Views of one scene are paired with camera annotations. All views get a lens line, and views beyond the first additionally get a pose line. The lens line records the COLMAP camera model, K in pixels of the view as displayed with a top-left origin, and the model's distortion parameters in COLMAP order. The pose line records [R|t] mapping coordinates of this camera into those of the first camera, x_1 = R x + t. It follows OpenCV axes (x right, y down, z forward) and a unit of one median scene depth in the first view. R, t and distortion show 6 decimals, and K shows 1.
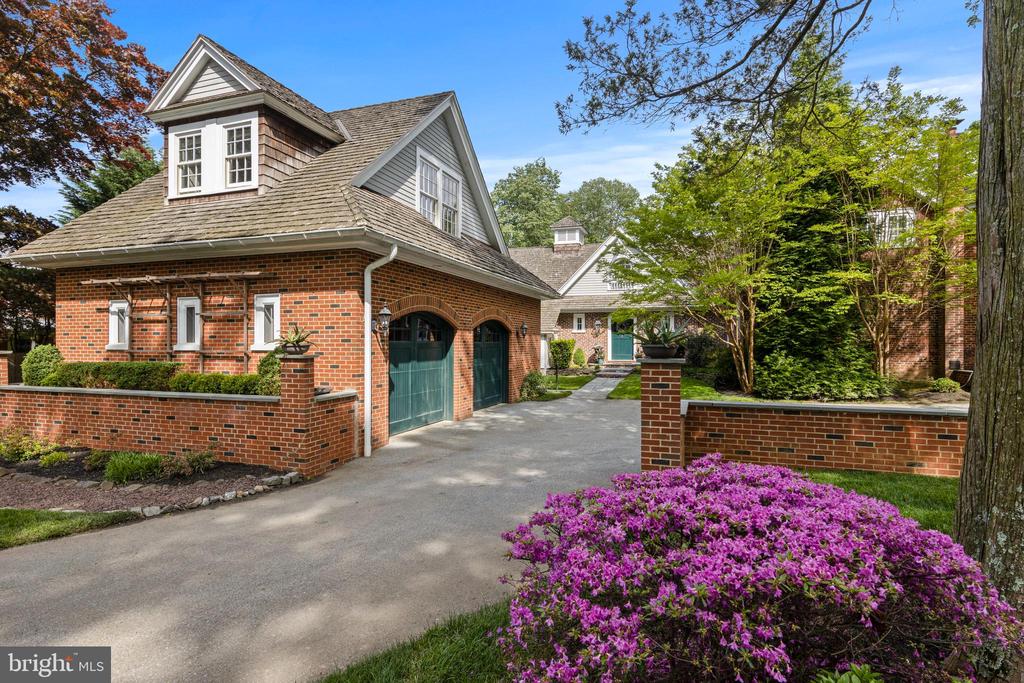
lens RADIAL K [[524.0, 0, 512.0], [0, 524.0, 341.5], [0, 0, 1]] dist [0.007070, -0.000088]
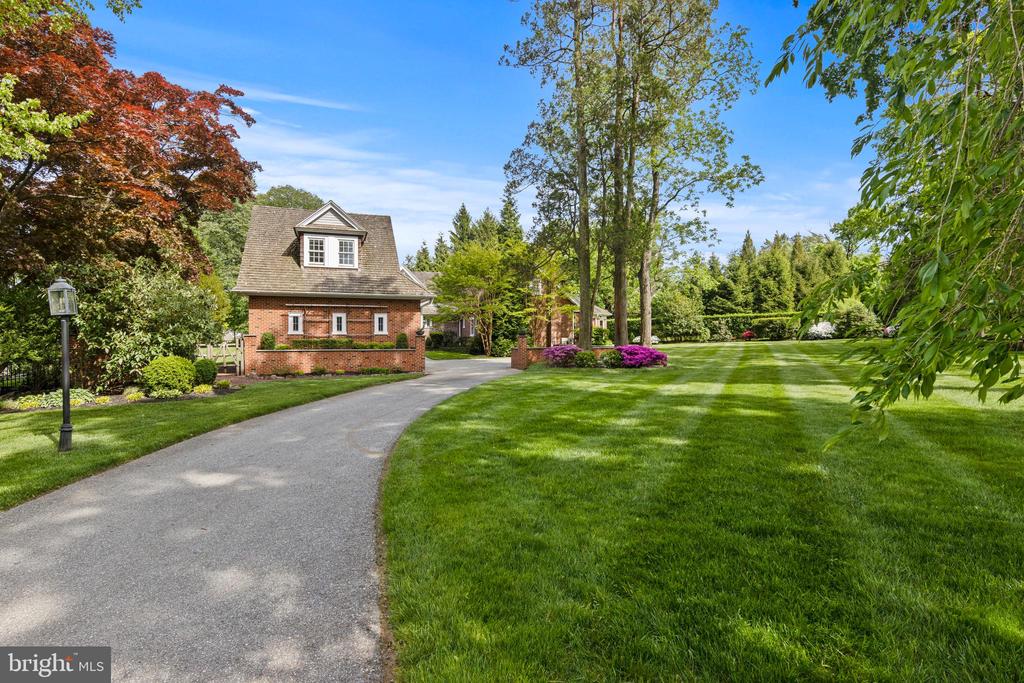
lens RADIAL K [[524.0, 0, 512.0], [0, 524.0, 341.5], [0, 0, 1]] dist [0.007070, -0.000088]
pose [[0.777327, -0.005376, 0.629074, -1.379930], [-0.001920, 0.999939, 0.010918, 0.018802], [-0.629094, -0.009695, 0.777269, -1.277071]]
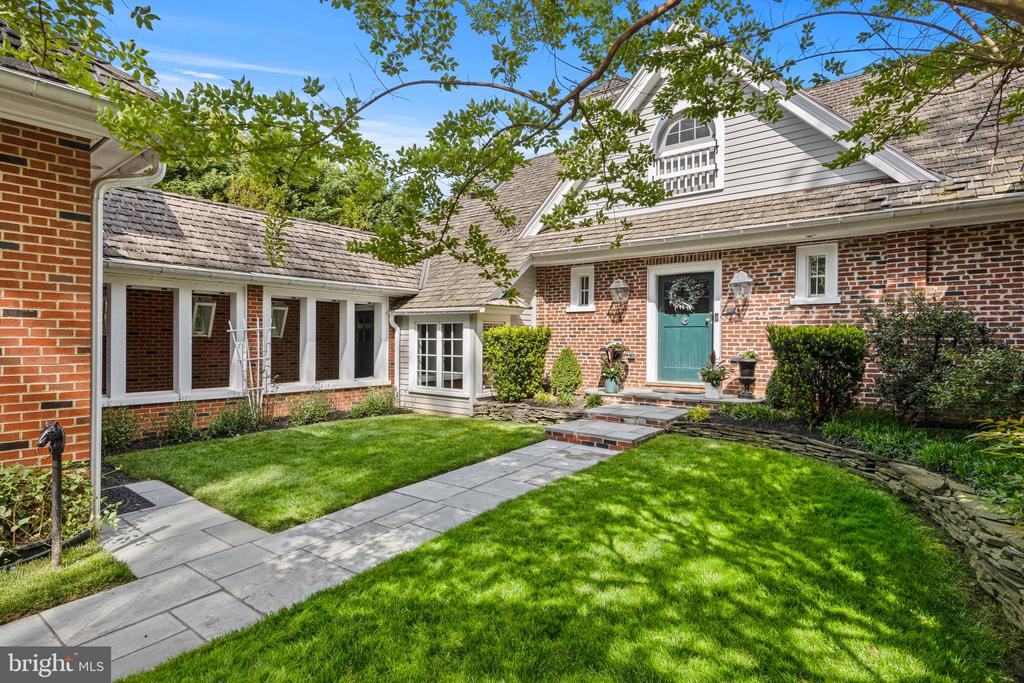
lens RADIAL K [[524.0, 0, 512.0], [0, 524.0, 341.5], [0, 0, 1]] dist [0.007070, -0.000088]
pose [[0.942060, 0.003529, -0.335425, 0.529145], [-0.001902, 0.999985, 0.005180, 0.011232], [0.335438, -0.004242, 0.942053, 1.448664]]
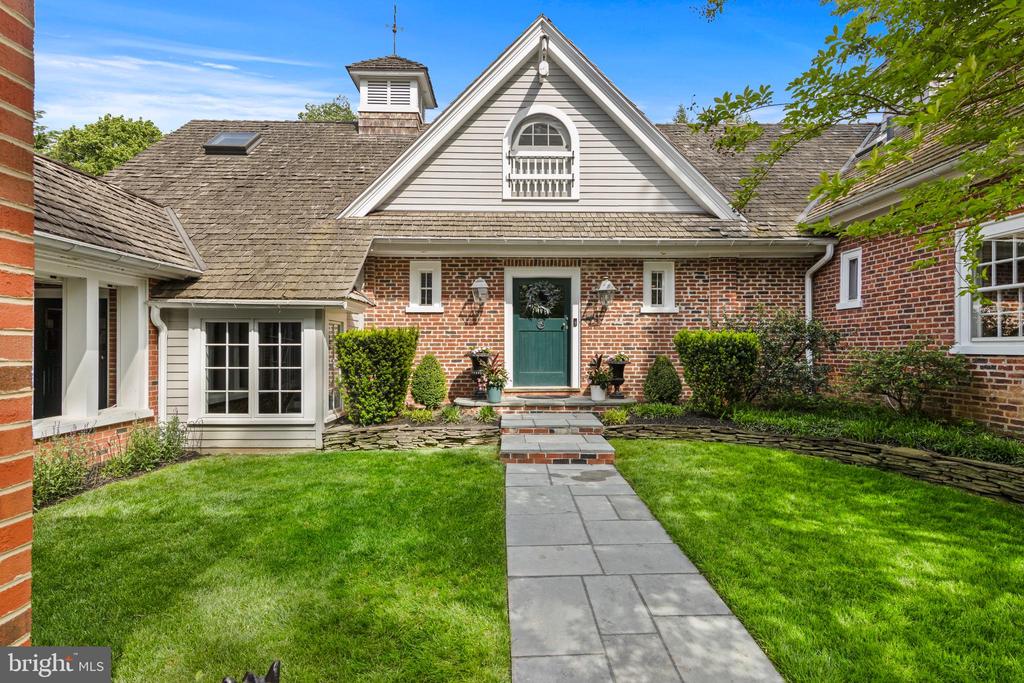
lens RADIAL K [[524.0, 0, 512.0], [0, 524.0, 341.5], [0, 0, 1]] dist [0.007070, -0.000088]
pose [[0.942415, 0.000678, 0.334446, 0.155226], [0.001711, 0.999975, -0.006850, 0.013912], [-0.334442, 0.007028, 0.942390, 1.571190]]
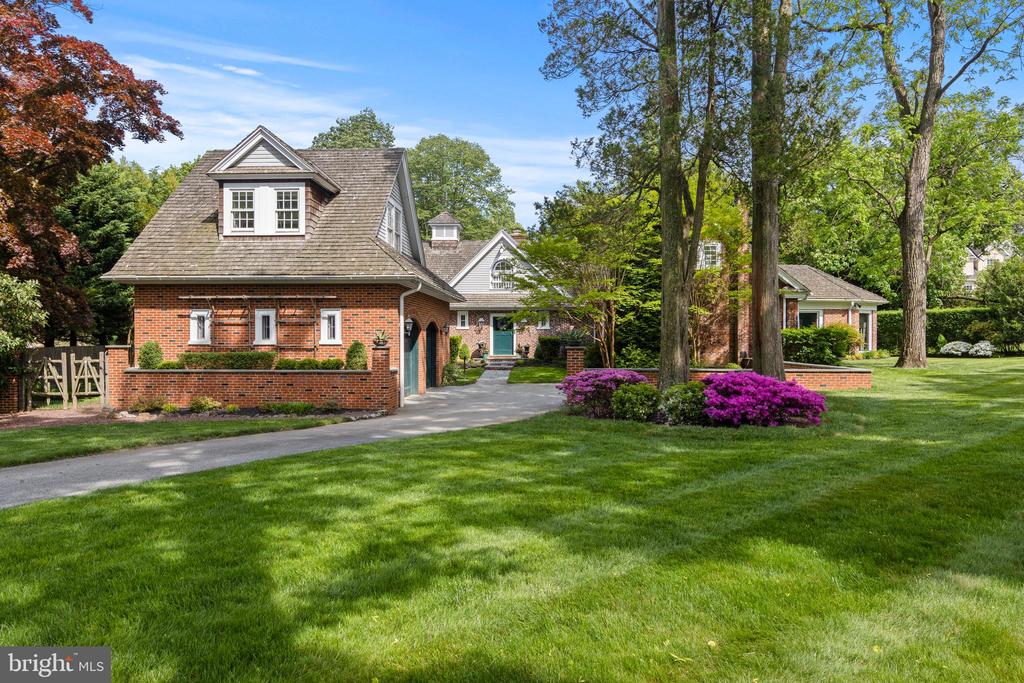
lens RADIAL K [[736.1, 0, 512.0], [0, 736.1, 341.5], [0, 0, 1]] dist [0.002044, 0.001194]
pose [[0.958534, -0.001563, 0.284975, -0.486156], [-0.000425, 0.999976, 0.006913, -0.006290], [-0.284979, -0.006748, 0.958510, -1.084686]]
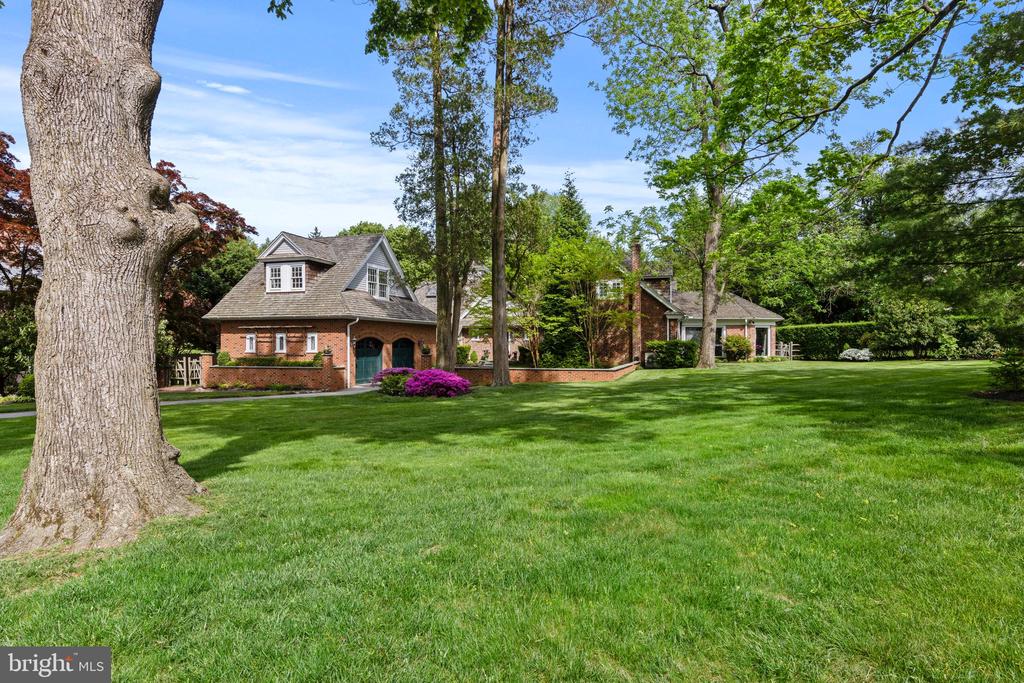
lens RADIAL K [[599.2, 0, 512.0], [0, 599.2, 341.5], [0, 0, 1]] dist [-0.000306, -0.000147]
pose [[0.999256, -0.003003, 0.038447, 0.410510], [0.003028, 0.999995, -0.000589, -0.032780], [-0.038445, 0.000705, 0.999260, -1.919582]]
